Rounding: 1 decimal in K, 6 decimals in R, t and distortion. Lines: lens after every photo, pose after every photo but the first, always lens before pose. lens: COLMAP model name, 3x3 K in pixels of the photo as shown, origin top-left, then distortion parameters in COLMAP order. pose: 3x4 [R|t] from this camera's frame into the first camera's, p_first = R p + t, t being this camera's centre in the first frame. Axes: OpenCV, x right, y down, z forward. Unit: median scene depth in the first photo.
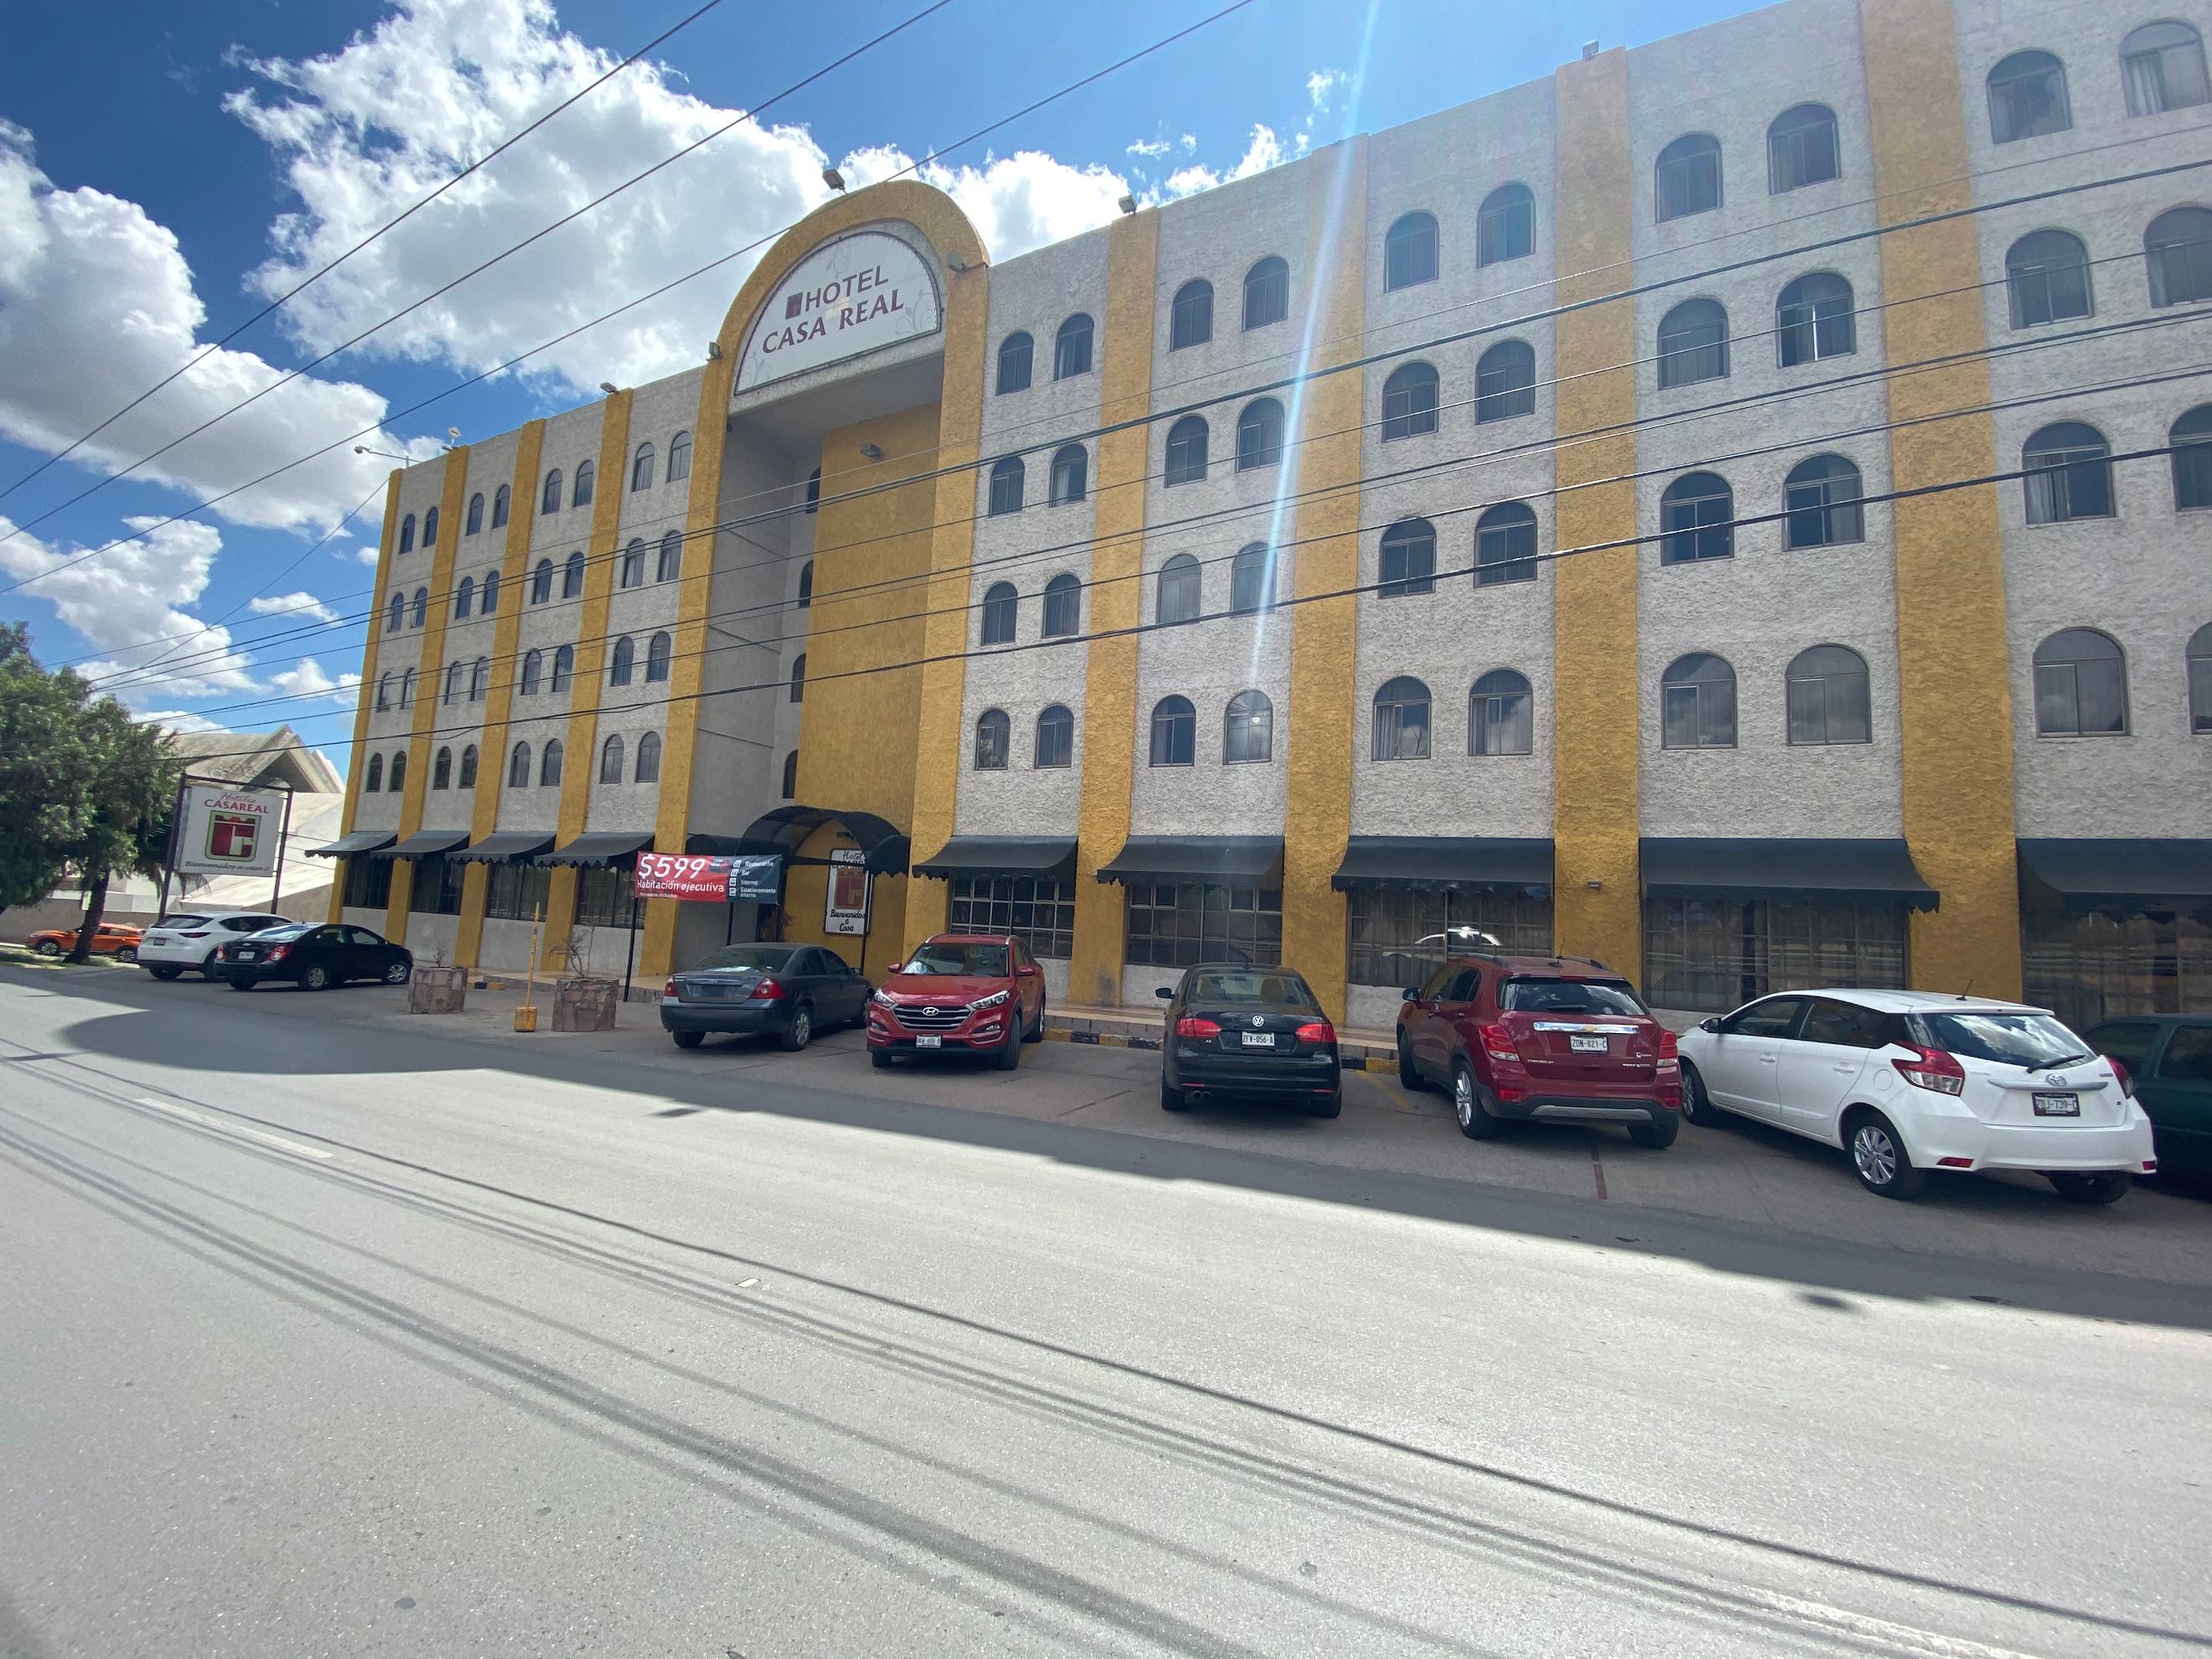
lens RADIAL K [[890.7, 0, 1095.9], [0, 890.7, 835.9], [0, 0, 1]] dist [0.023180, -0.024426]
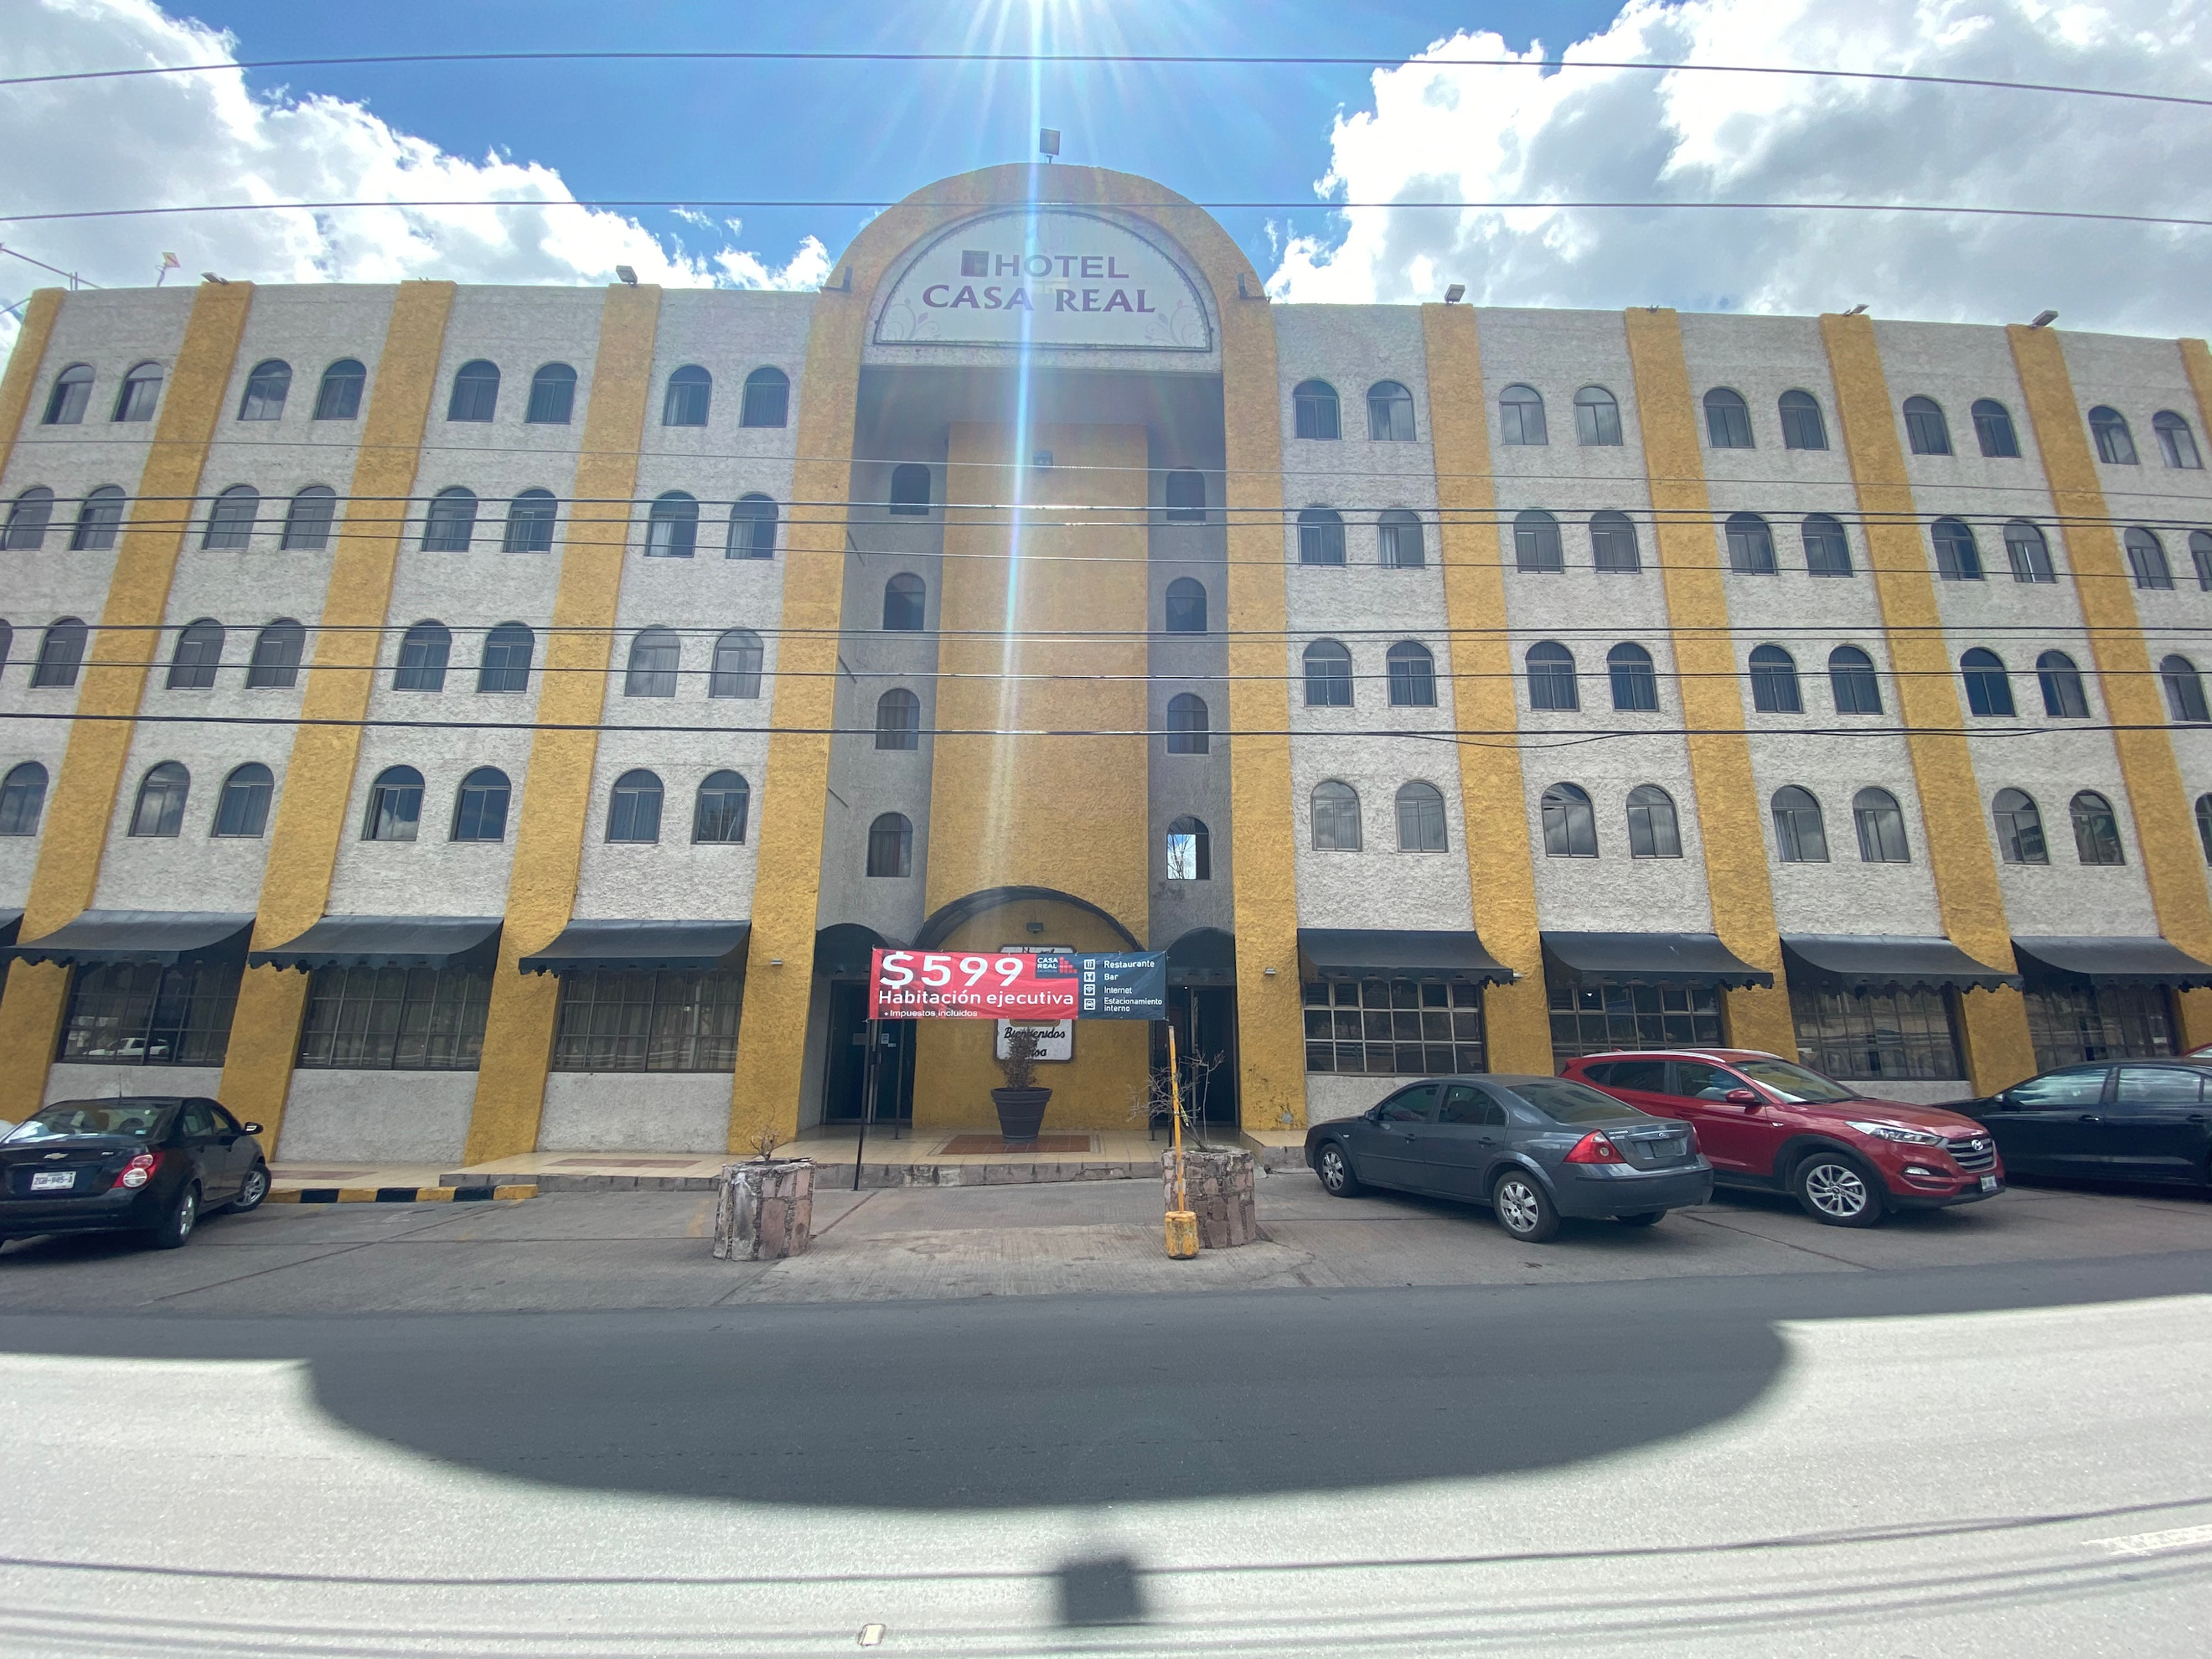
lens RADIAL K [[891.2, 0, 1106.0], [0, 891.2, 829.5], [0, 0, 1]] dist [0.047110, -0.034905]
pose [[0.881081, 0.060382, 0.469096, -0.698584], [-0.008157, 0.993610, -0.112577, 0.003708], [-0.472896, 0.095363, 0.875943, 0.339714]]
